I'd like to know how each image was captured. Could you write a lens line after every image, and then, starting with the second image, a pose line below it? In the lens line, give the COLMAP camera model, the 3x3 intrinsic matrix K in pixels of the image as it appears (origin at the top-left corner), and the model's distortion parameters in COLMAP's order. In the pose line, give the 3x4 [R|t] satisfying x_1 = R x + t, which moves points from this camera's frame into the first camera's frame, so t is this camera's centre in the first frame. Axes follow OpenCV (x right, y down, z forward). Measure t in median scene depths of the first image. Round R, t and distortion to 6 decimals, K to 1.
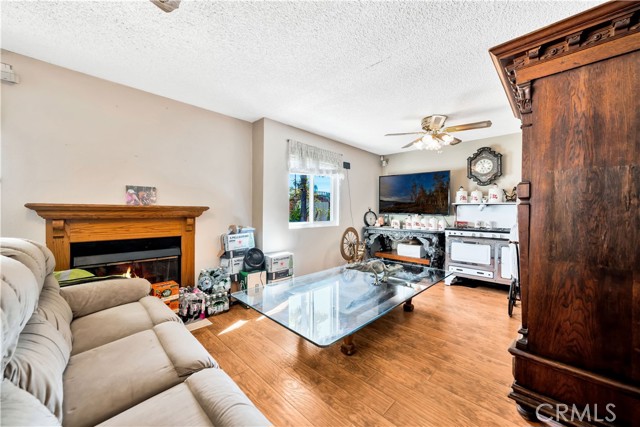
lens RADIAL K [[234.3, 0, 322.0], [0, 234.3, 211.6], [0, 0, 1]] dist [-0.001857, 0.000771]
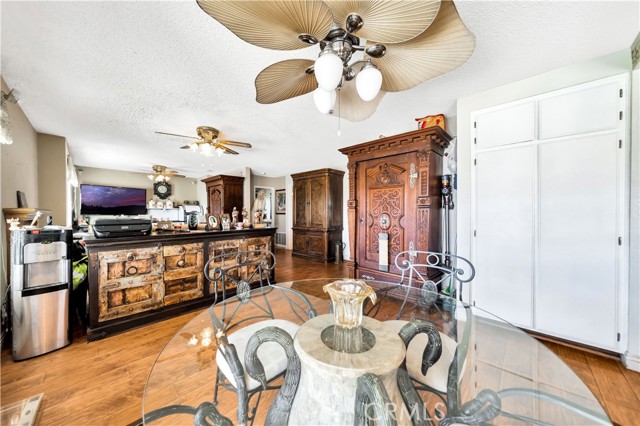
lens RADIAL K [[220.1, 0, 321.1], [0, 220.1, 218.2], [0, 0, 1]] dist [-0.002271, -0.000395]
pose [[-0.024028, -0.029896, 0.999264, -1.183233], [0.003725, 0.999543, 0.029994, -0.003483], [-0.999704, 0.004443, -0.023905, -0.268072]]
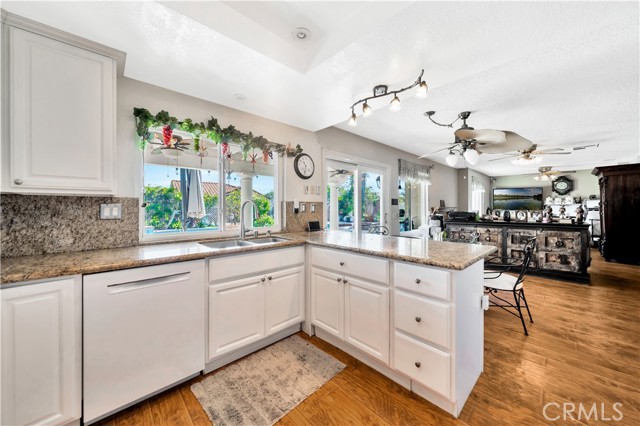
lens RADIAL K [[234.3, 0, 314.9], [0, 234.3, 207.5], [0, 0, 1]] dist [-0.001857, 0.000771]
pose [[0.998901, -0.007375, -0.046287, -1.343120], [0.007069, 0.999952, -0.006758, -0.008428], [0.046335, 0.006423, 0.998905, -1.106755]]
